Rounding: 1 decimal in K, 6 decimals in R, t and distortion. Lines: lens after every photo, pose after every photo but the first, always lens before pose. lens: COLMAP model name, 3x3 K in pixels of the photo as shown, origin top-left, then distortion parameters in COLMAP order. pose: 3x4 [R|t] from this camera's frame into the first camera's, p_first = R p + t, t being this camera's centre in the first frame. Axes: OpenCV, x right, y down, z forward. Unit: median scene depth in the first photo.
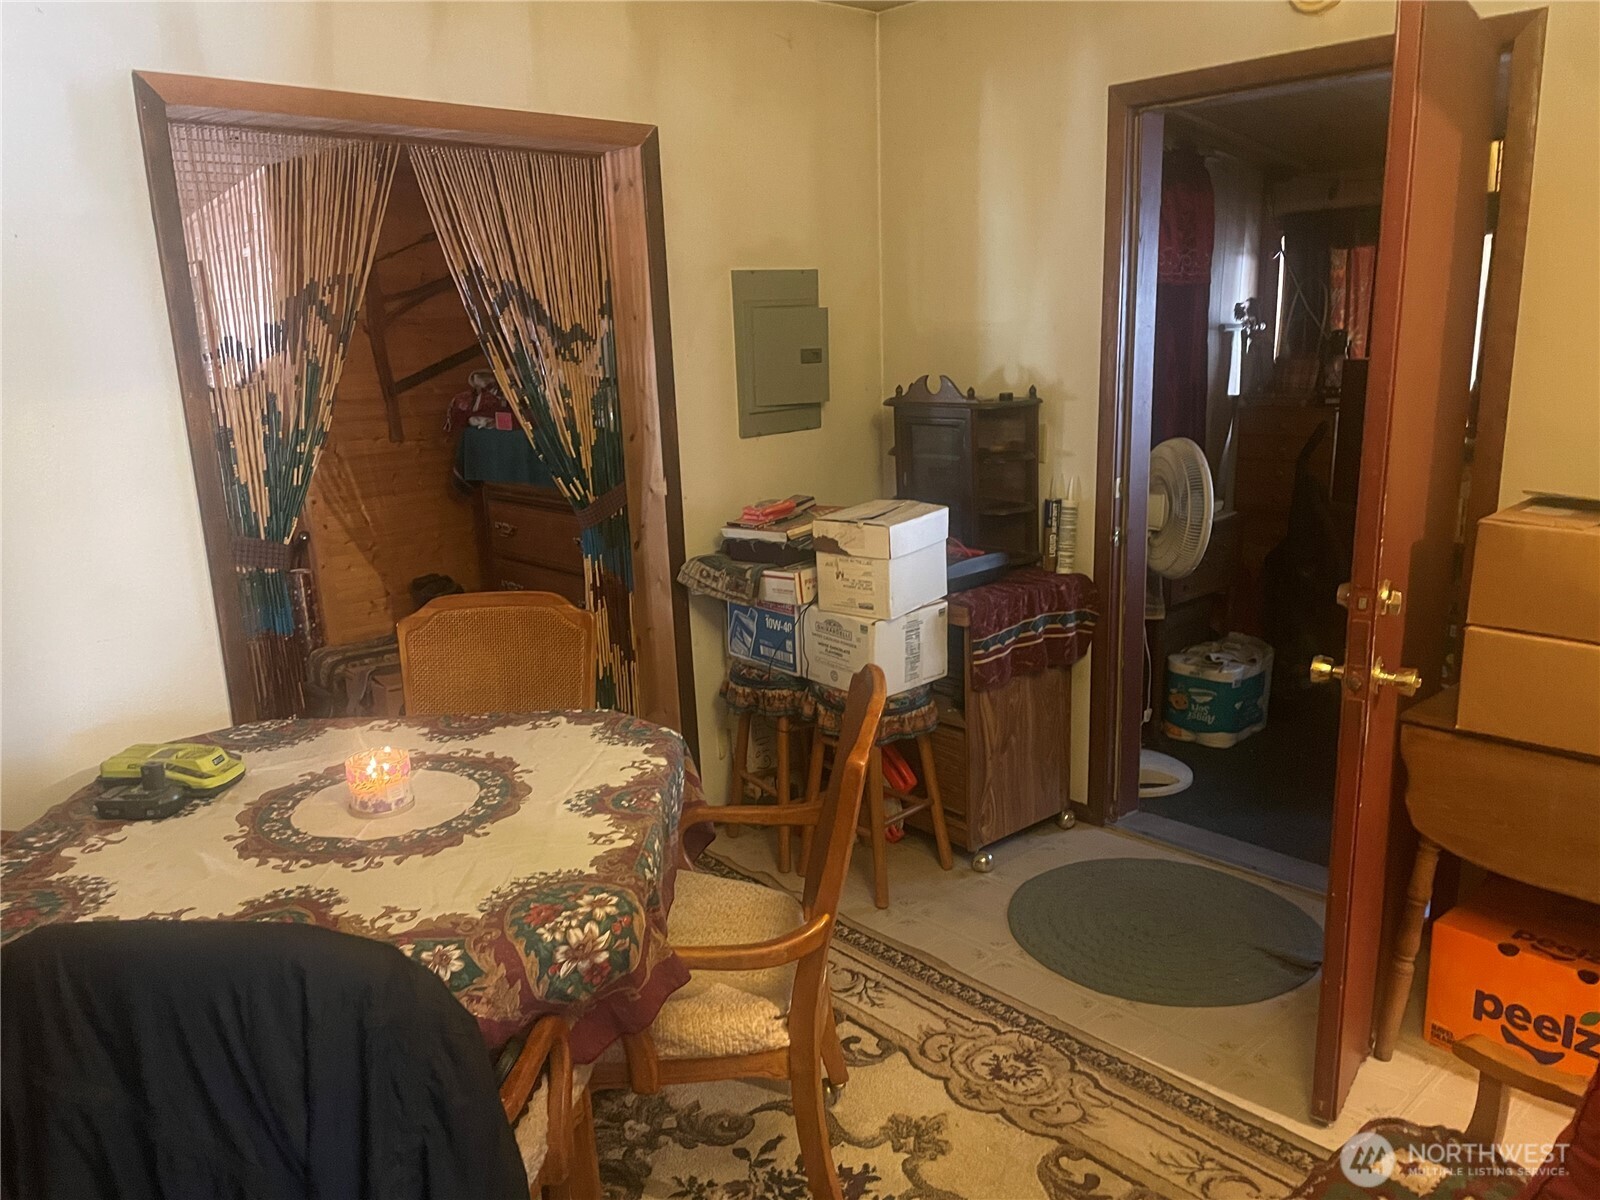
lens RADIAL K [[1235.8, 0, 797.9], [0, 1235.8, 601.8], [0, 0, 1]] dist [0.088945, -0.114120]
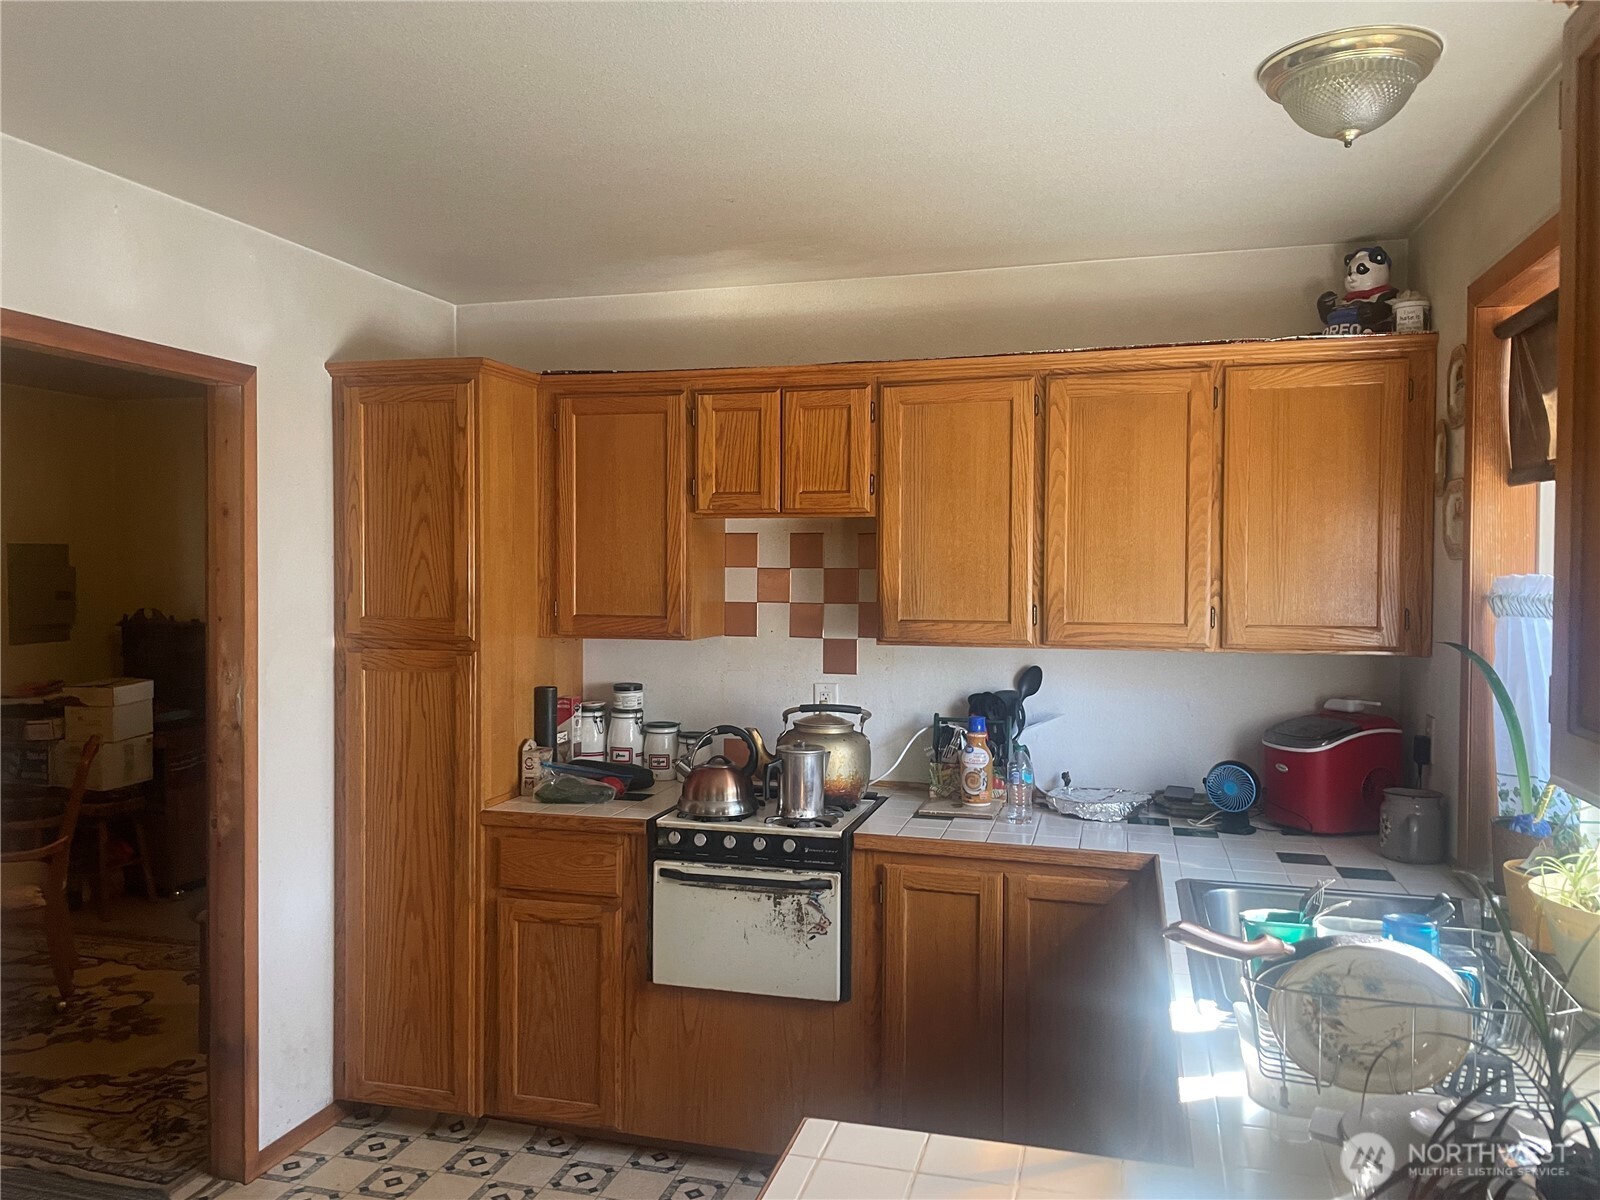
lens RADIAL K [[1235.8, 0, 798.1], [0, 1235.8, 597.7], [0, 0, 1]] dist [0.088945, -0.114120]
pose [[0.856698, 0.021285, 0.515379, -0.014343], [0.088633, 0.978213, -0.187730, 0.219882], [-0.508146, 0.206508, 0.836147, -0.952451]]
